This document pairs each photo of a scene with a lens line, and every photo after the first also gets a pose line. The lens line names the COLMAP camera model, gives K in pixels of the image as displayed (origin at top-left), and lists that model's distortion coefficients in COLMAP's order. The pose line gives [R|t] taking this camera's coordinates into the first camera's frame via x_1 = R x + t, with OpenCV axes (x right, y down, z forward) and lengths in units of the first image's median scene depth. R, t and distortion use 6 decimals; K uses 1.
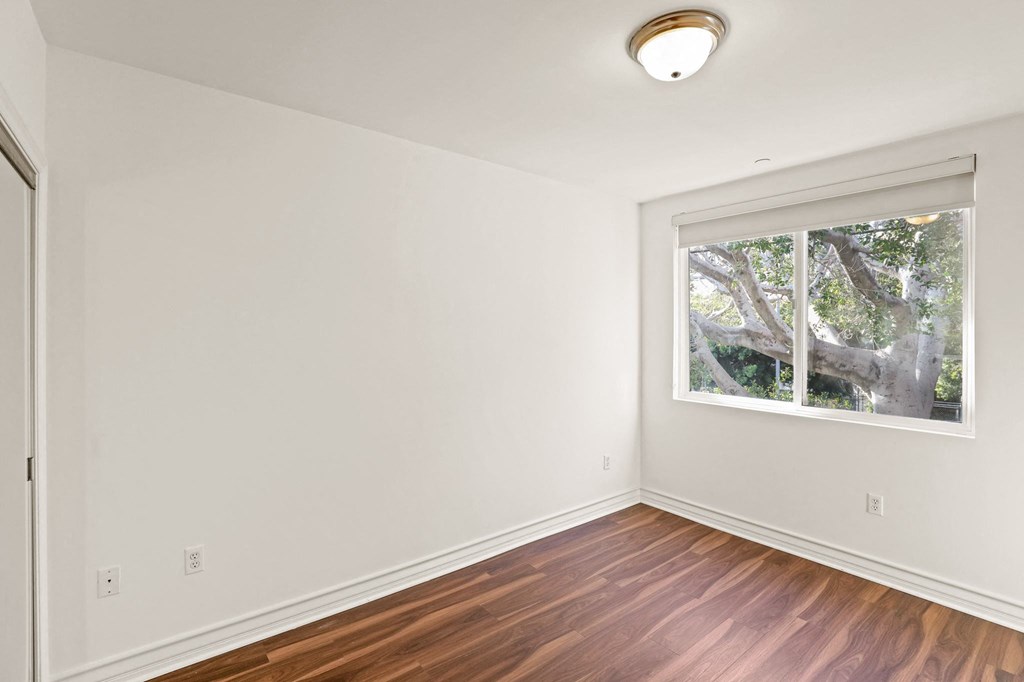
lens RADIAL K [[477.9, 0, 511.3], [0, 477.9, 334.3], [0, 0, 1]] dist [-0.004911, -0.000204]
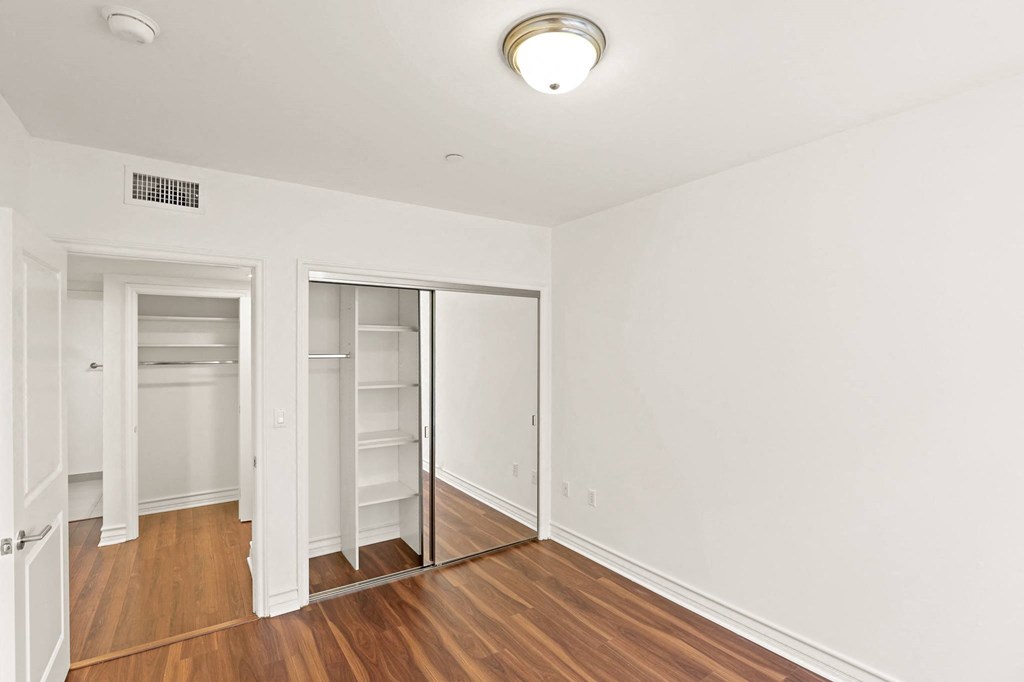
lens RADIAL K [[477.9, 0, 510.8], [0, 477.9, 347.9], [0, 0, 1]] dist [-0.004911, -0.000204]
pose [[-0.056844, -0.005314, -0.998369, 0.900354], [-0.009177, 0.999946, -0.004800, -0.037044], [0.998341, 0.008889, -0.056890, 0.701349]]
